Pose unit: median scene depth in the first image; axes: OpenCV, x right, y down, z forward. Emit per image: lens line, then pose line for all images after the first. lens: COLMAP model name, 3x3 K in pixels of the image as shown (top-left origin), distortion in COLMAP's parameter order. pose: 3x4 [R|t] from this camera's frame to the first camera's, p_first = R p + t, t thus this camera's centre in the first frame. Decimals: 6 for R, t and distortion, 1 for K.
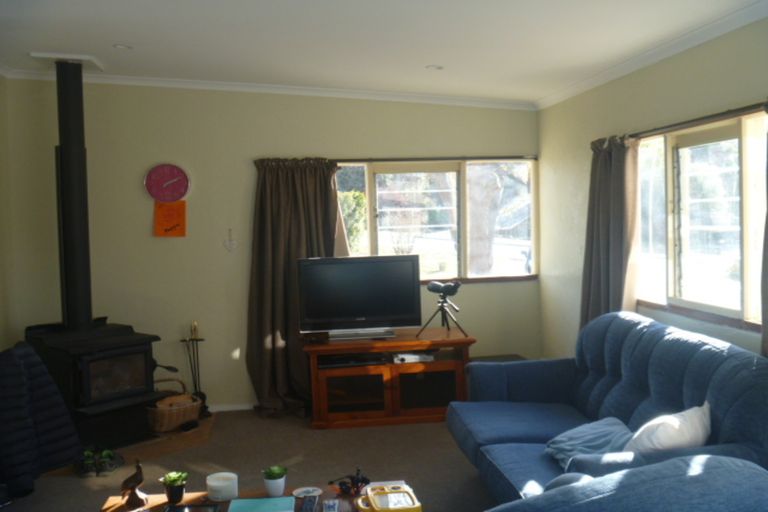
lens RADIAL K [[807.0, 0, 384.0], [0, 807.0, 256.0], [0, 0, 1]] dist [-0.003903, -0.003513]
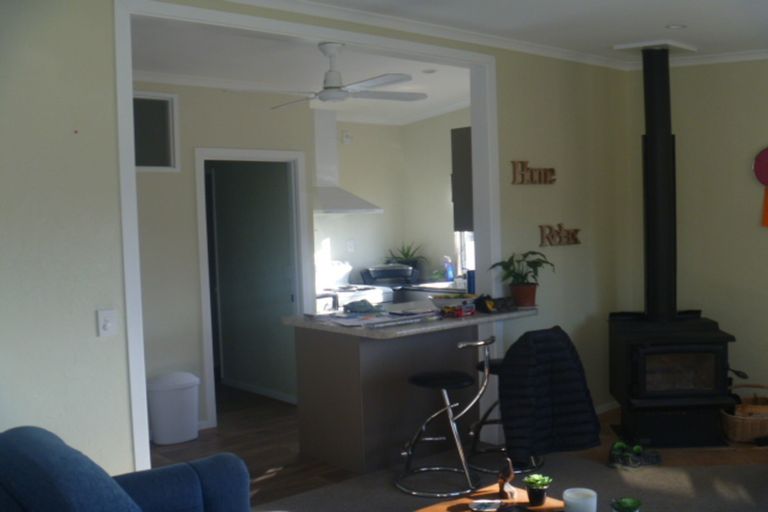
lens RADIAL K [[832.7, 0, 384.0], [0, 832.7, 256.0], [0, 0, 1]] dist [-0.133004, 0.005740]
pose [[0.561017, 0.044182, -0.826624, 0.259739], [-0.023538, 0.999022, 0.037421, -0.016763], [0.827470, -0.001536, 0.561508, 0.168927]]
